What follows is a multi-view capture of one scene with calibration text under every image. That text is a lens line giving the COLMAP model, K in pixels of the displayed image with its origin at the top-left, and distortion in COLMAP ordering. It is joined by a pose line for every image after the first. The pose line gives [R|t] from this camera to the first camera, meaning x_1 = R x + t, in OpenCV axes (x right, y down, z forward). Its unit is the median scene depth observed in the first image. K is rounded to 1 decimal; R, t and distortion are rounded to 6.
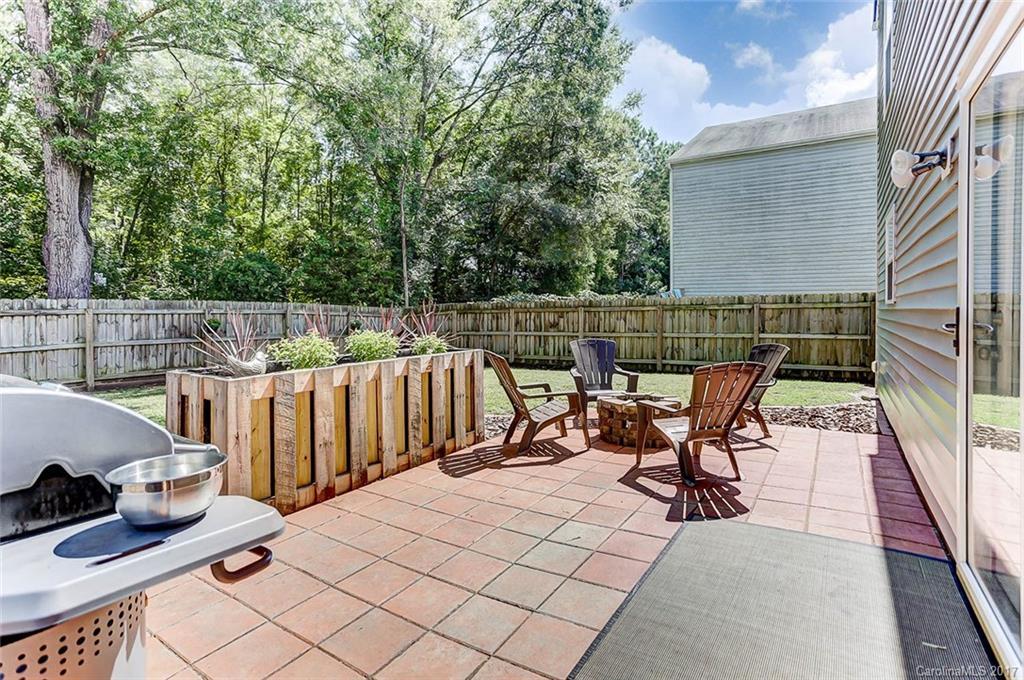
lens RADIAL K [[503.6, 0, 517.1], [0, 503.6, 333.5], [0, 0, 1]] dist [-0.024873, 0.001048]
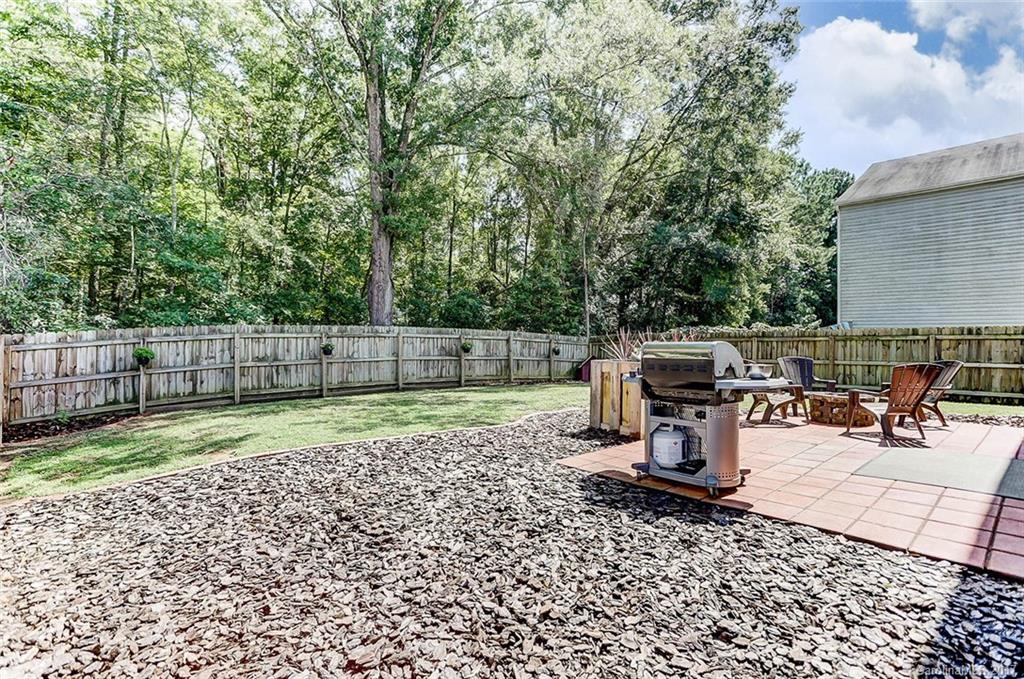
lens RADIAL K [[517.8, 0, 511.3], [0, 517.8, 351.4], [0, 0, 1]] dist [-0.039543, 0.028947]
pose [[0.971733, 0.016104, -0.235534, -0.135797], [-0.023797, 0.999271, -0.029854, 0.027950], [0.234881, 0.034615, 0.971408, -0.267620]]
